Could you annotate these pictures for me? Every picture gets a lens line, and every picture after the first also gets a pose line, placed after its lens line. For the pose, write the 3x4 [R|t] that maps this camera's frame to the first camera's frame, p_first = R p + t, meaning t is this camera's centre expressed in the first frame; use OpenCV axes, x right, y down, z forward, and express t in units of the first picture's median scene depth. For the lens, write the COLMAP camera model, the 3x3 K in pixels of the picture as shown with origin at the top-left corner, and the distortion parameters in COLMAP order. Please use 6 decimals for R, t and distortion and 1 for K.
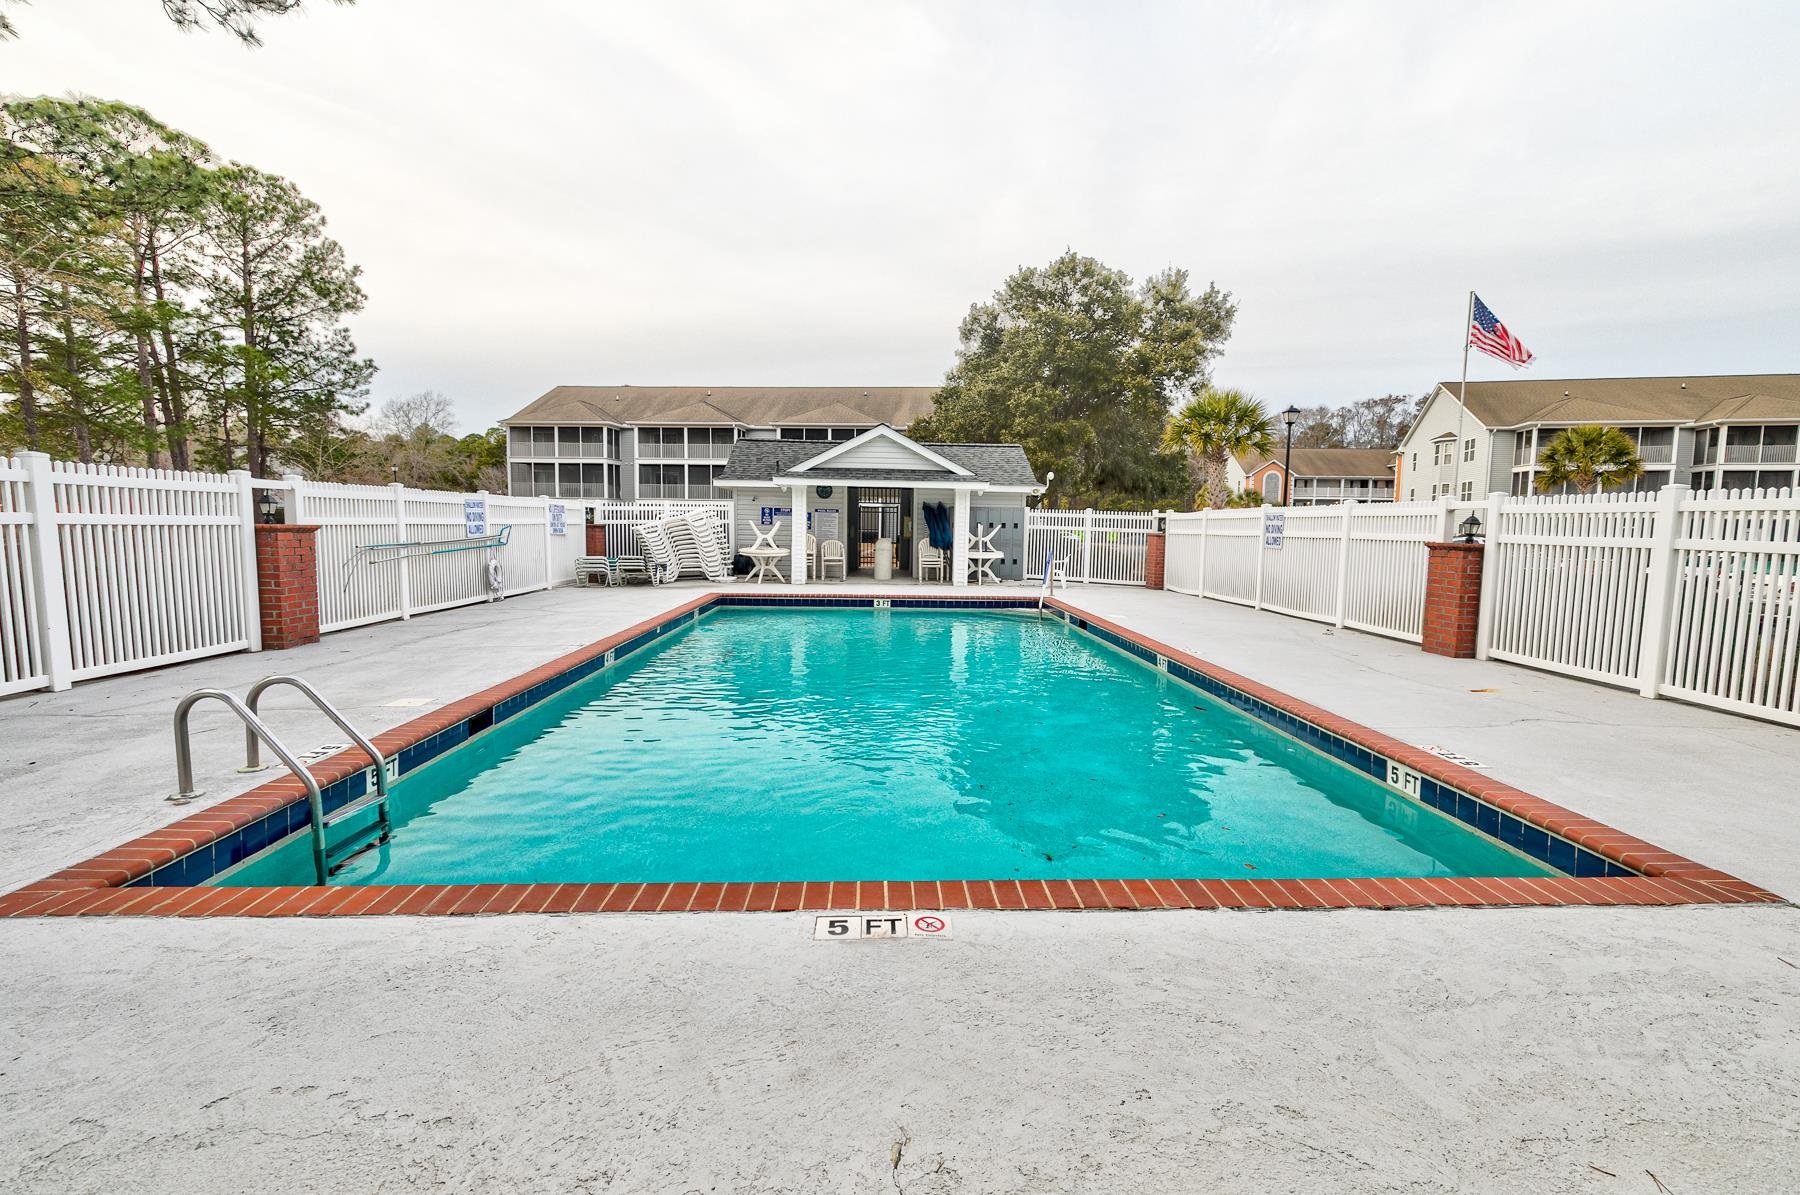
lens RADIAL K [[806.9, 0, 907.7], [0, 806.9, 594.8], [0, 0, 1]] dist [0.005614, -0.000894]
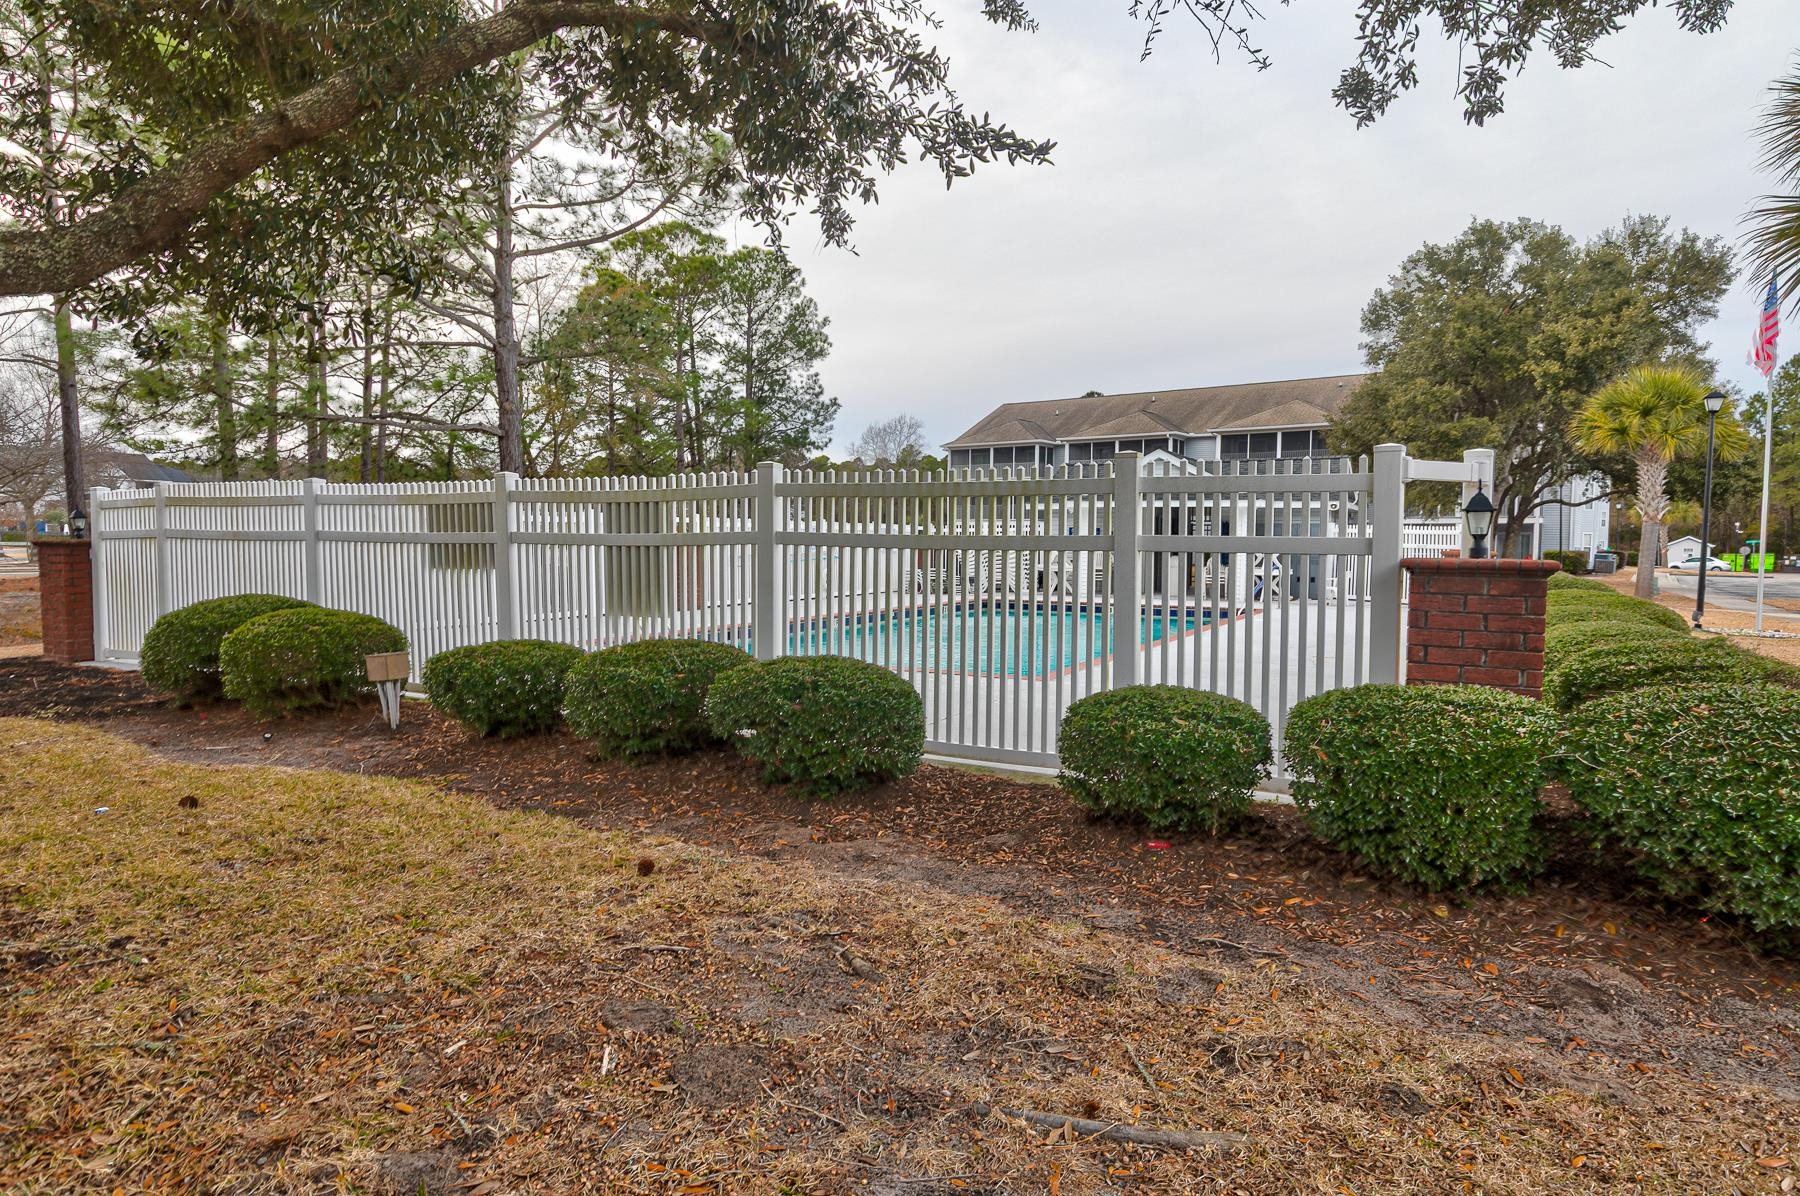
lens RADIAL K [[1023.4, 0, 902.6], [0, 1023.4, 604.9], [0, 0, 1]] dist [0.020876, -0.000344]
pose [[0.850427, 0.025205, -0.525489, 0.166597], [-0.042134, 0.998906, -0.020275, 0.015741], [0.524403, 0.039383, 0.850559, -0.136995]]
